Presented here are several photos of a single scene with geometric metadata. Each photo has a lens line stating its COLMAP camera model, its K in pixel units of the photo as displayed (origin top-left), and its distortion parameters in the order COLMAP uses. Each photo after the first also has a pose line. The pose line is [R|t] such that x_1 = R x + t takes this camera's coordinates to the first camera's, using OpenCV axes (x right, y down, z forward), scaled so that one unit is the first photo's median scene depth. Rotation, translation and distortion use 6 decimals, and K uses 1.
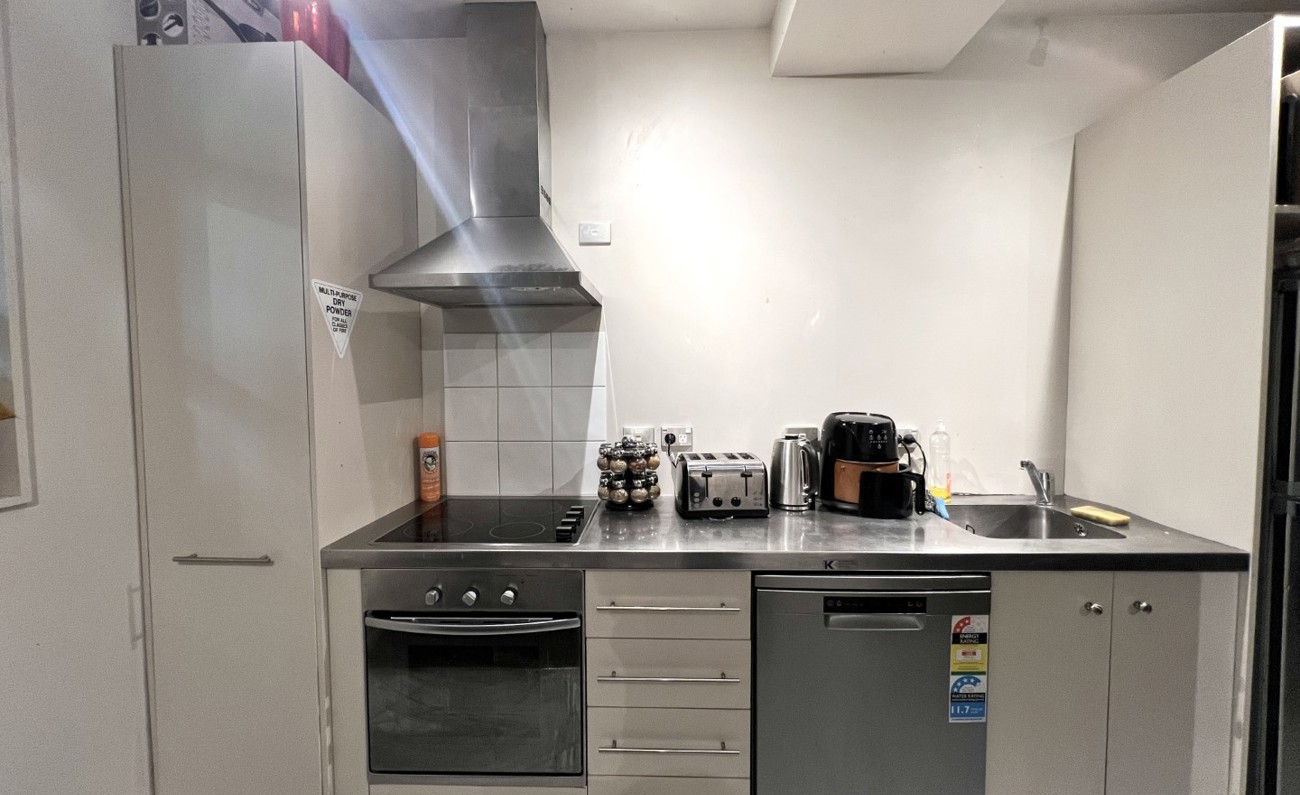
lens RADIAL K [[516.6, 0, 650.0], [0, 516.6, 397.5], [0, 0, 1]] dist [-0.001155, -0.000192]
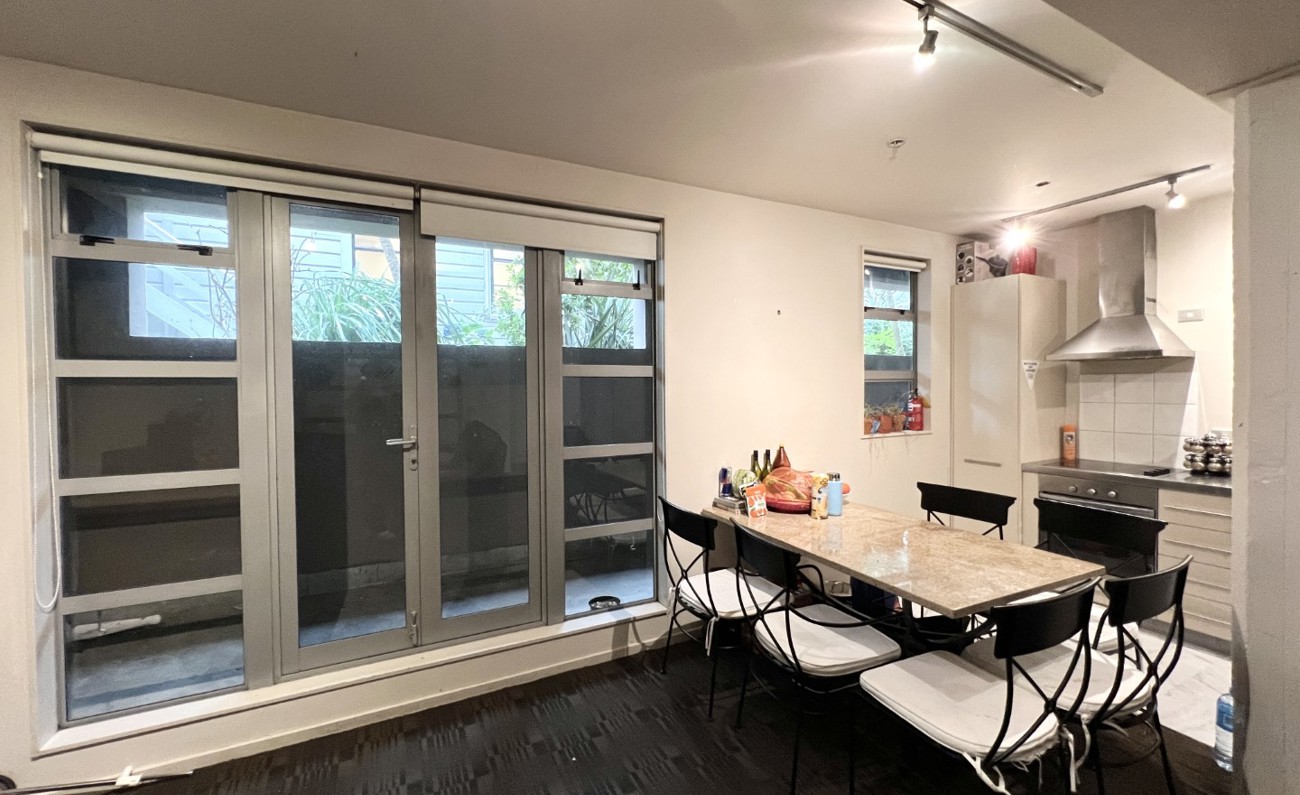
lens RADIAL K [[521.5, 0, 644.4], [0, 521.5, 396.1], [0, 0, 1]] dist [0.000847, 0.000296]
pose [[0.485019, 0.017221, -0.874334, 0.581902], [-0.035425, 0.999372, 0.000033, 0.017815], [0.873786, 0.030958, 0.485324, -1.539583]]
